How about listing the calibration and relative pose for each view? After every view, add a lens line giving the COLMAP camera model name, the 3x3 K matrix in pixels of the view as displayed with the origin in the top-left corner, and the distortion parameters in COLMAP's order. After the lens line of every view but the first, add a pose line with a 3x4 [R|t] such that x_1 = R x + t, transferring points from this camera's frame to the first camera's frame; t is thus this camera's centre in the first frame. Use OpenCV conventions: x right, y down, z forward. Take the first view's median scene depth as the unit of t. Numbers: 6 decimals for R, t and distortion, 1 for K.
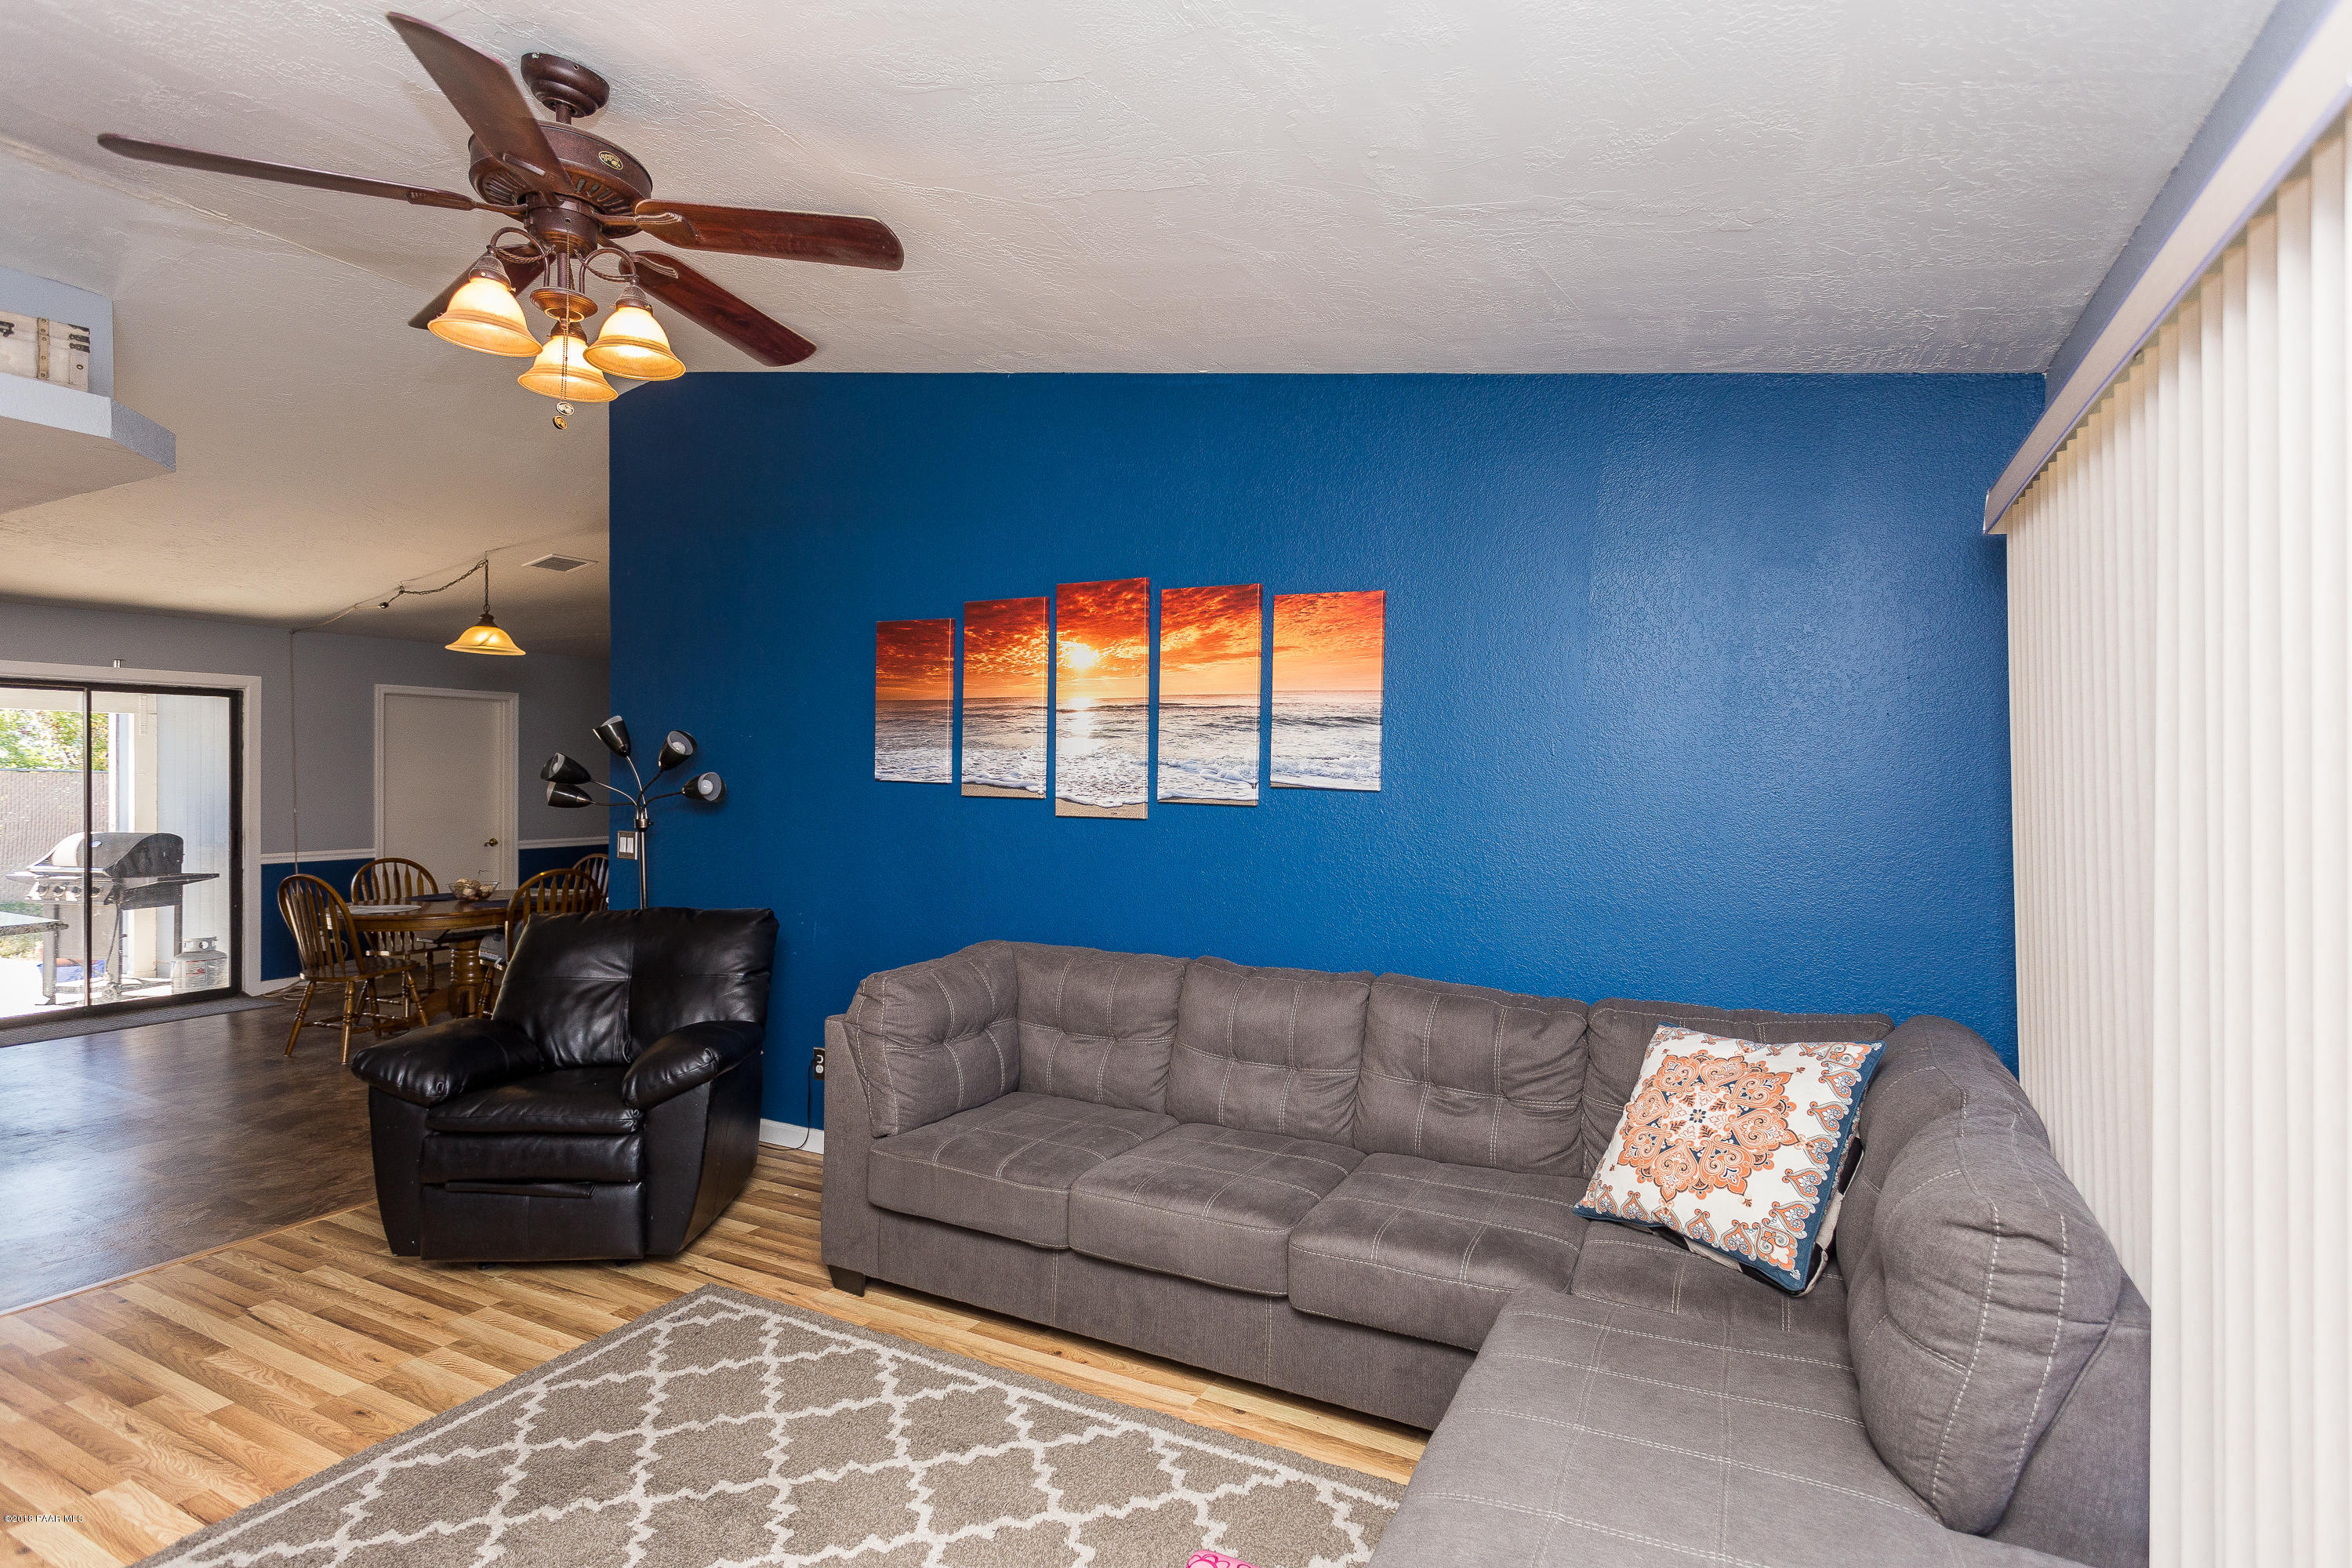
lens RADIAL K [[1170.0, 0, 1177.9], [0, 1170.0, 764.0], [0, 0, 1]] dist [0.002429, 0.000454]
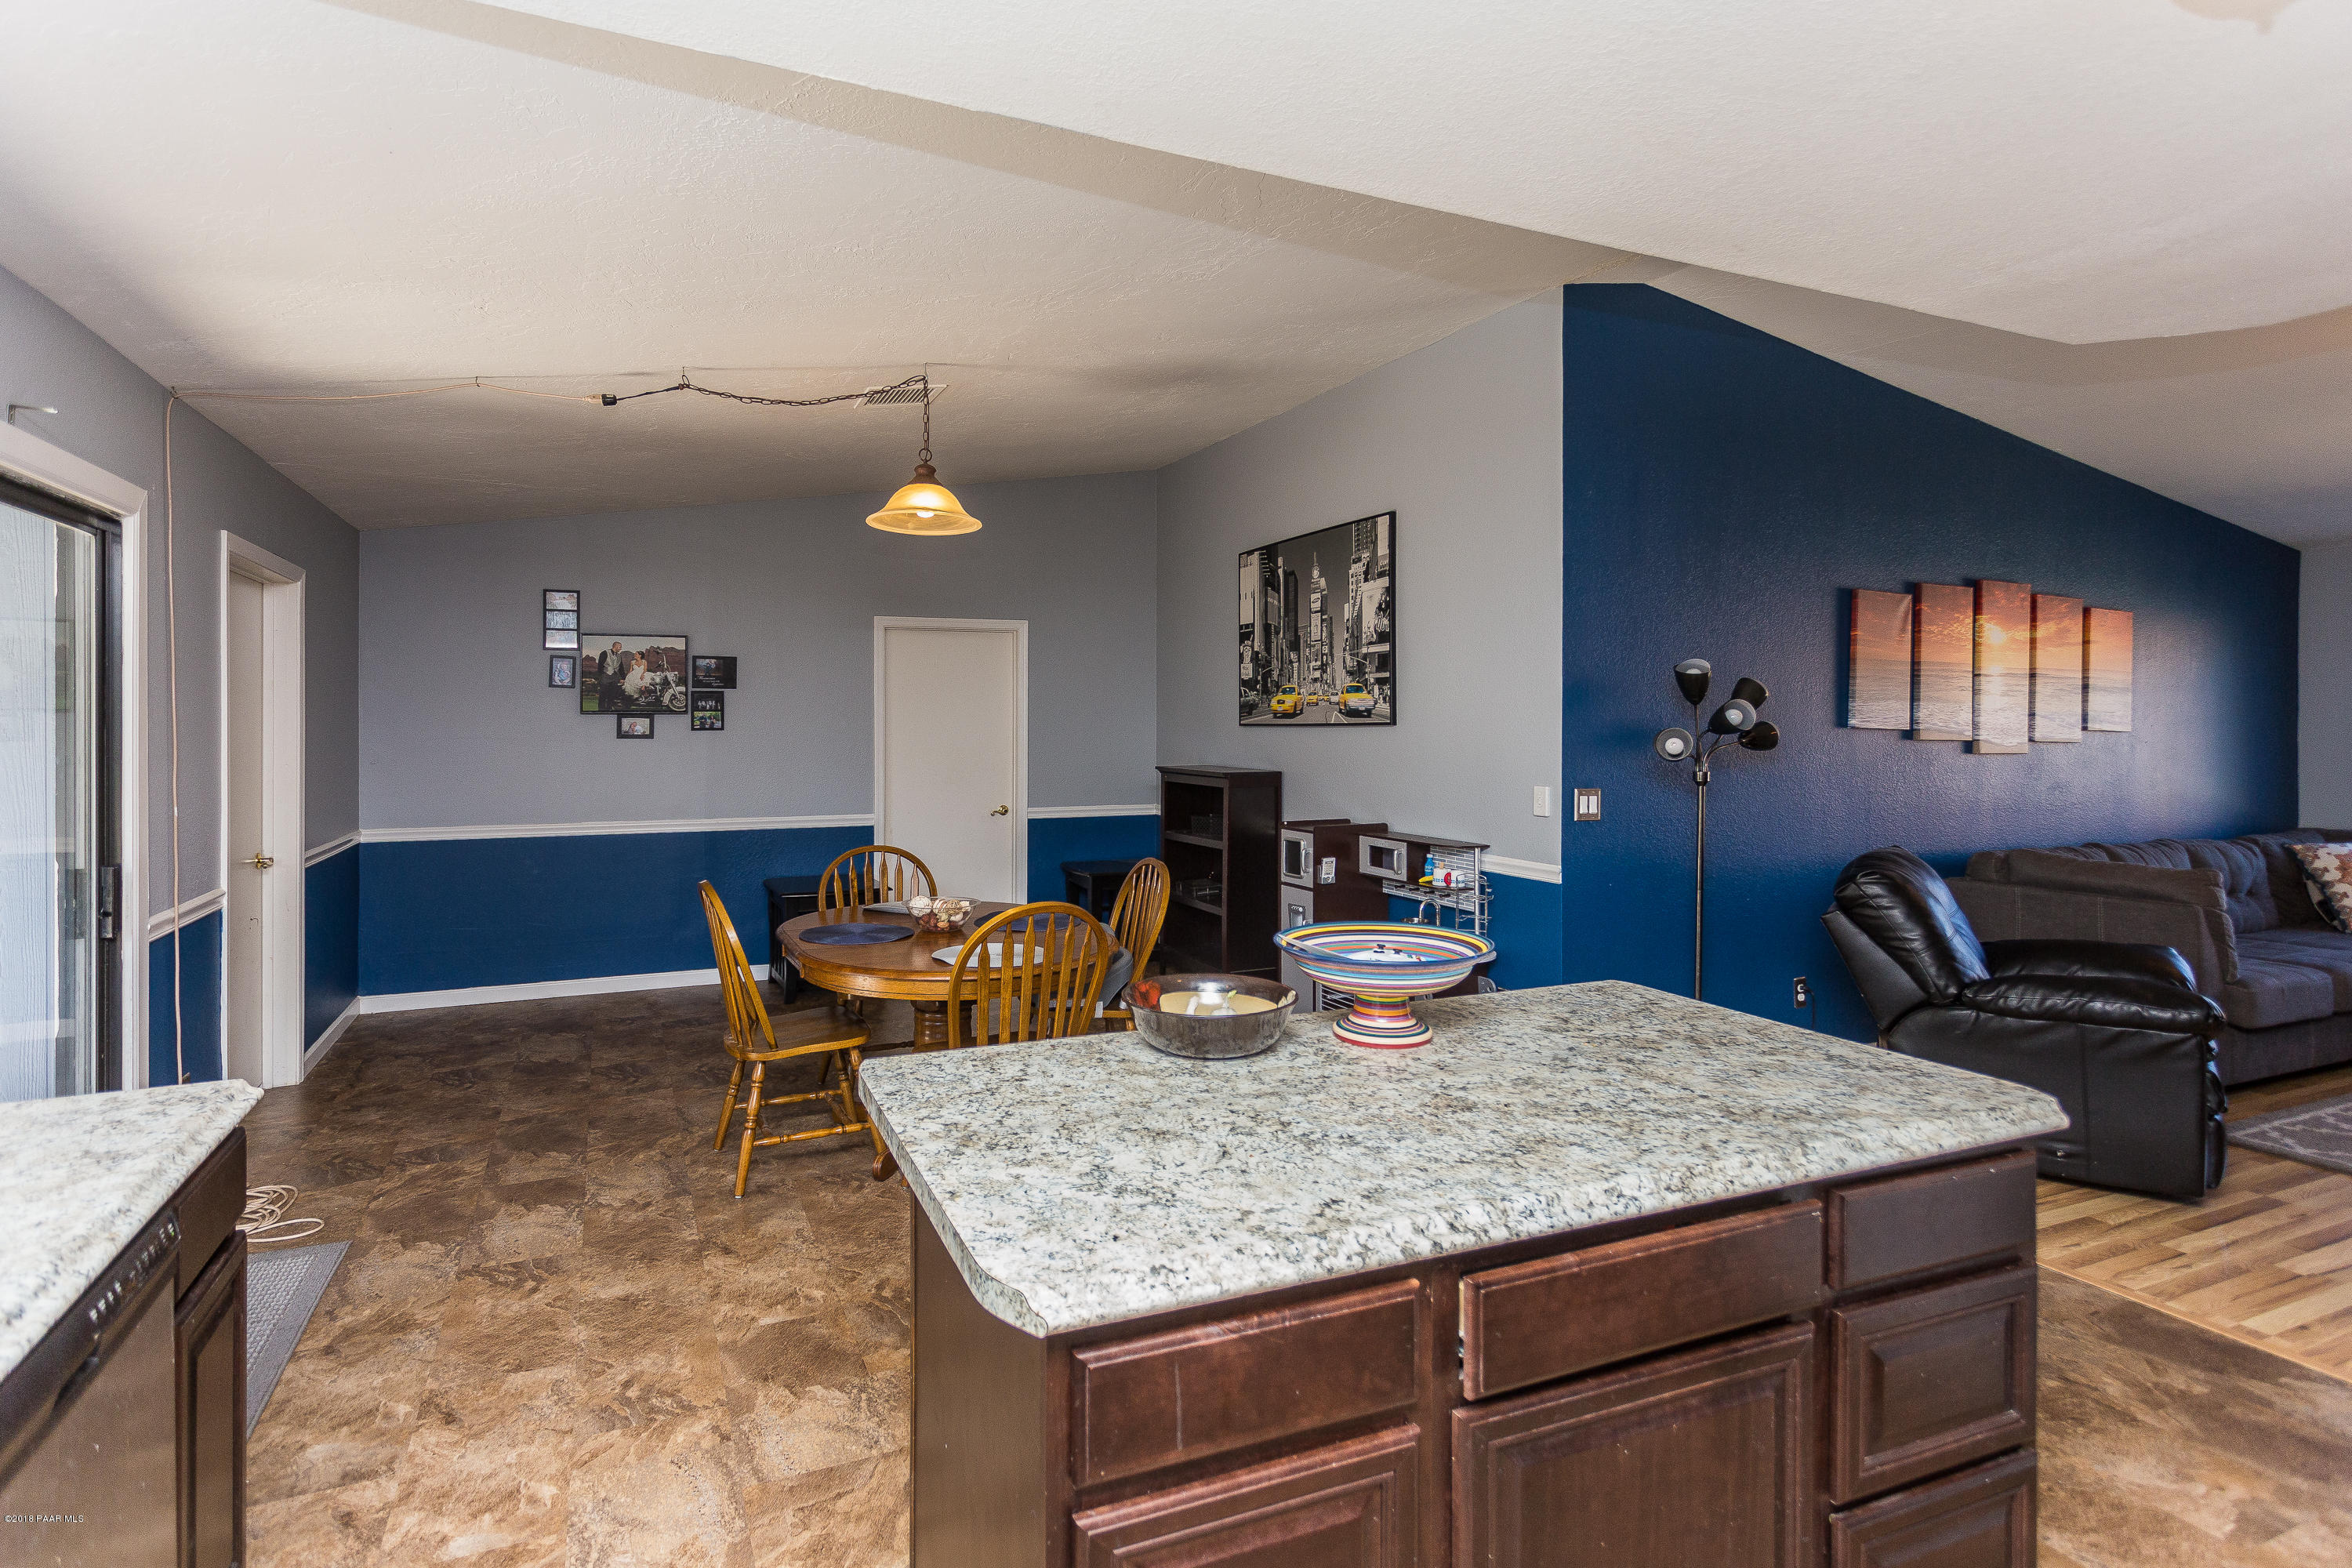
lens RADIAL K [[1144.5, 0, 1122.2], [0, 1144.5, 722.9], [0, 0, 1]] dist [0.012523, 0.000518]
pose [[0.627454, -0.002635, 0.778649, -1.815056], [-0.004554, 0.999965, 0.007054, 0.004581], [-0.778640, -0.007972, 0.627420, 0.979427]]
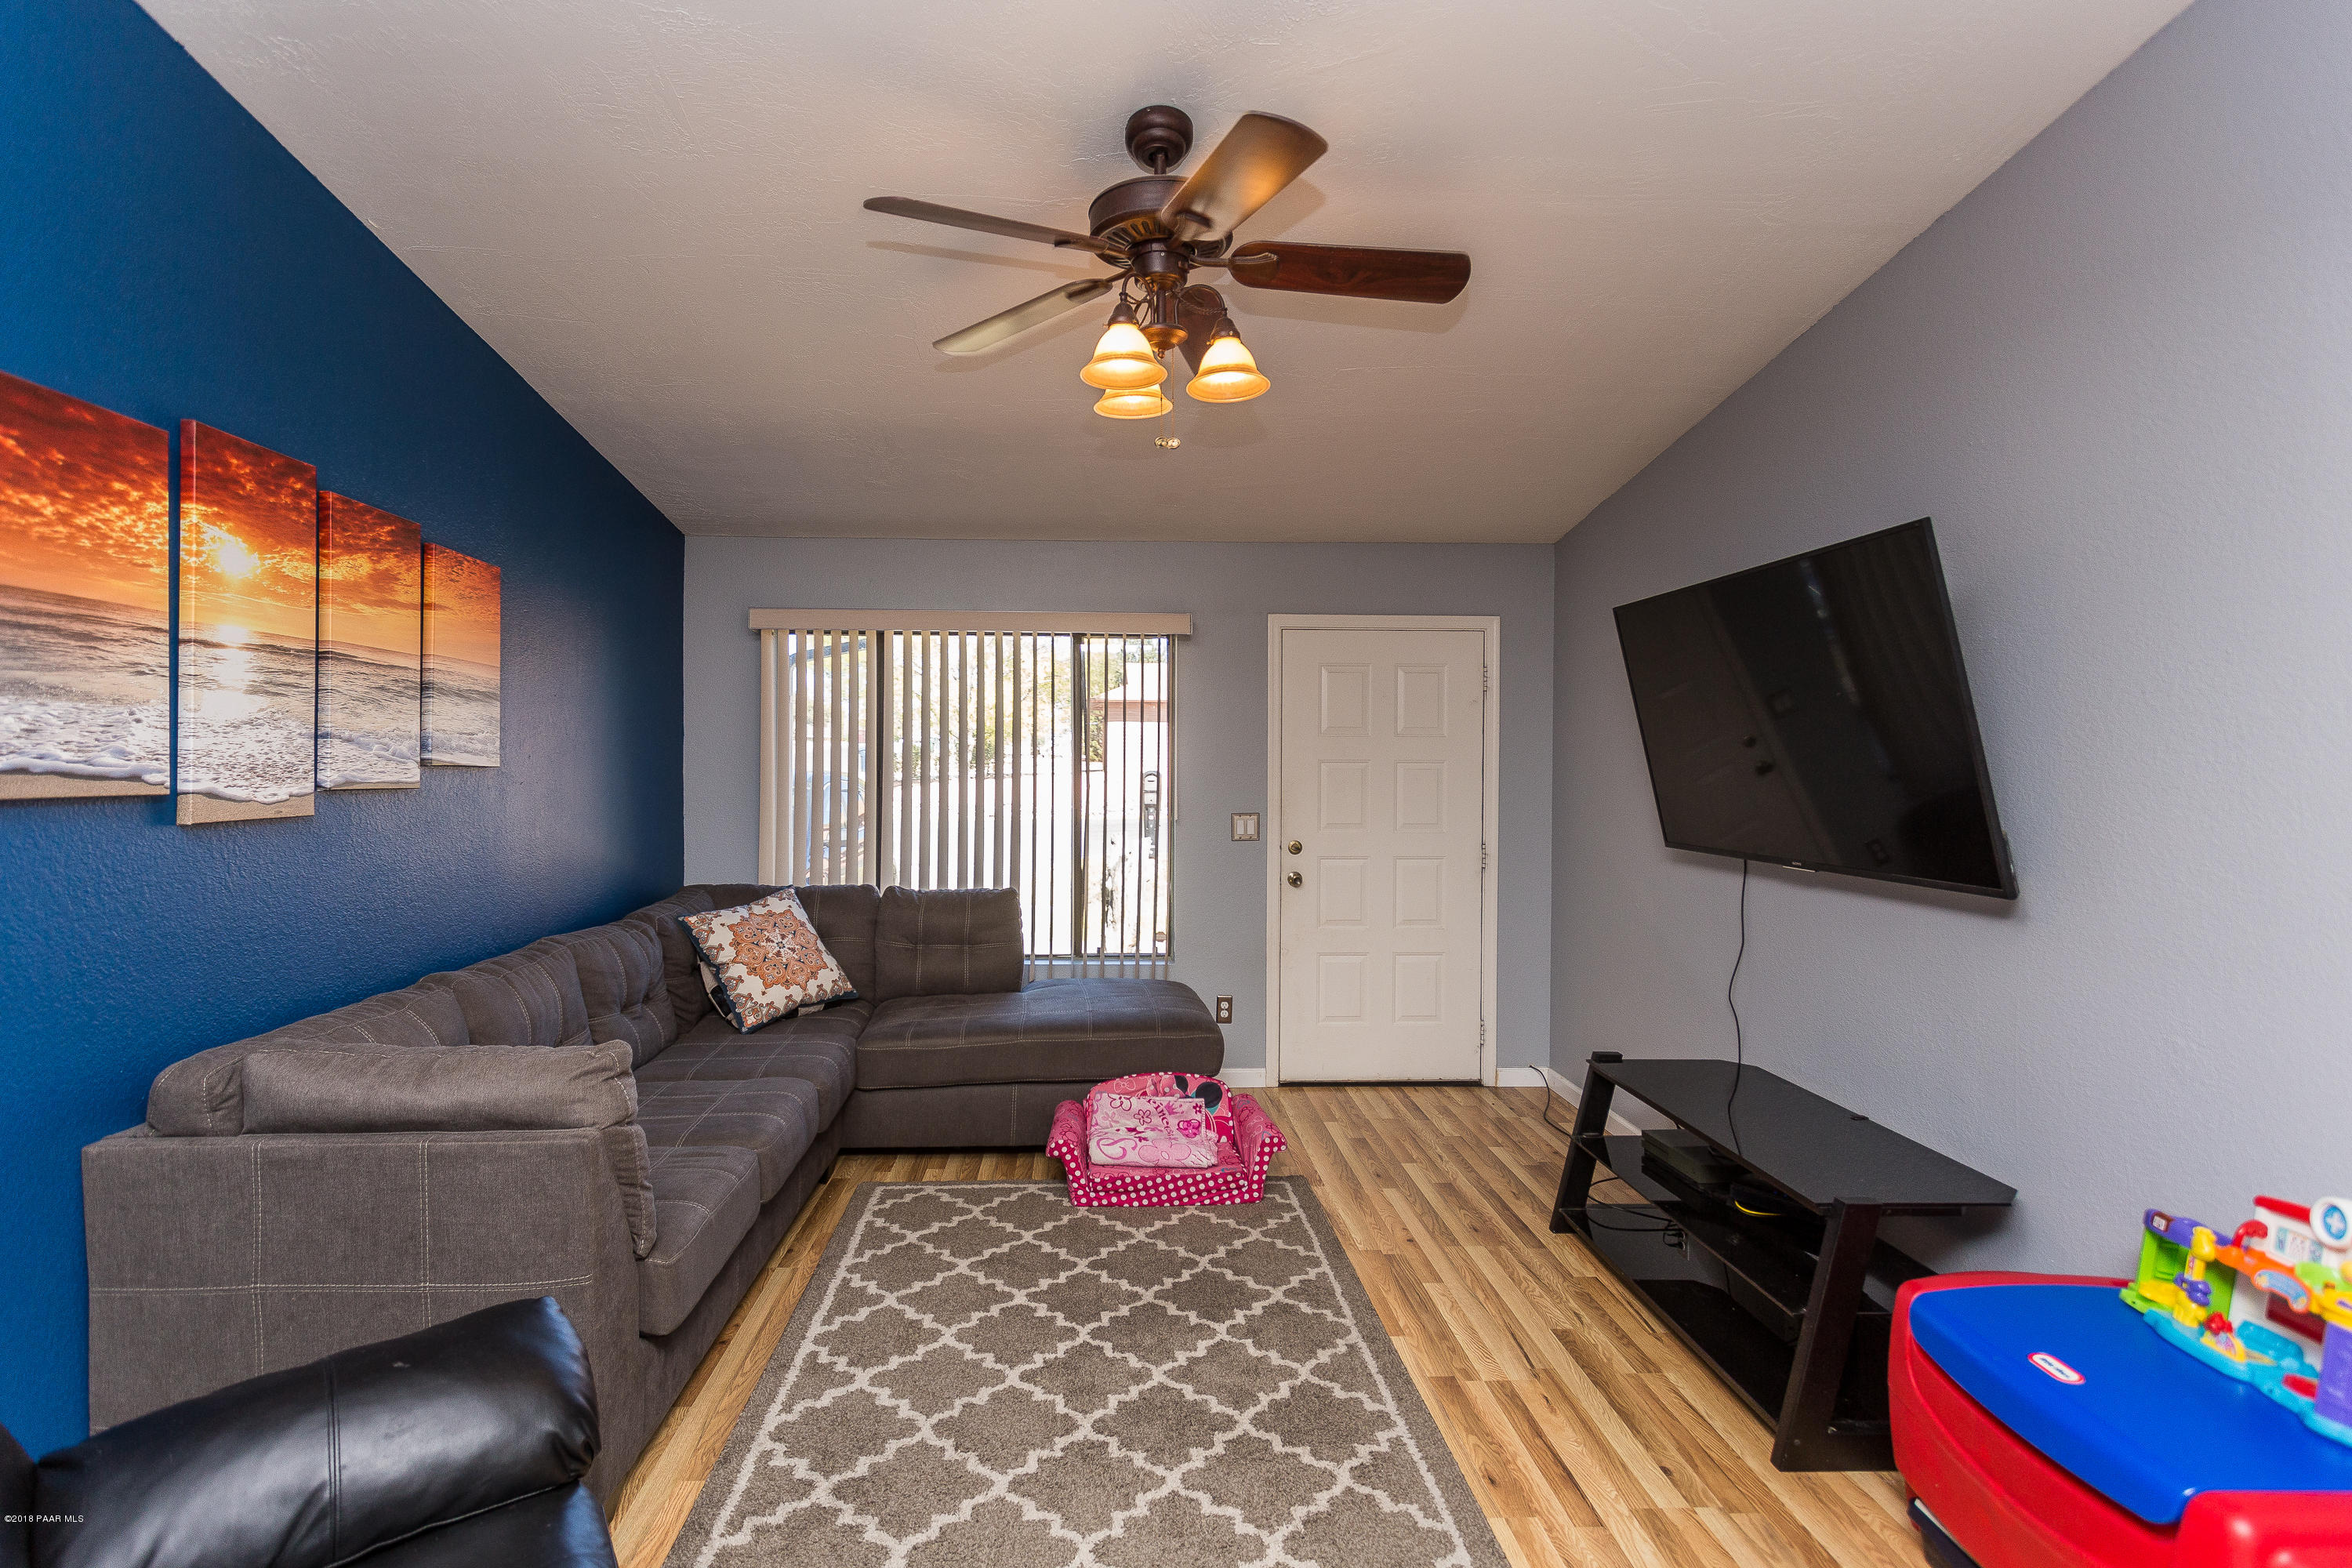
lens RADIAL K [[1148.5, 0, 1122.8], [0, 1148.5, 759.4], [0, 0, 1]] dist [0.001357, 0.000251]
pose [[-0.494443, -0.007212, 0.869180, -0.854865], [-0.006653, 0.999968, 0.004512, 0.007200], [-0.869184, -0.003552, -0.494475, 0.921883]]
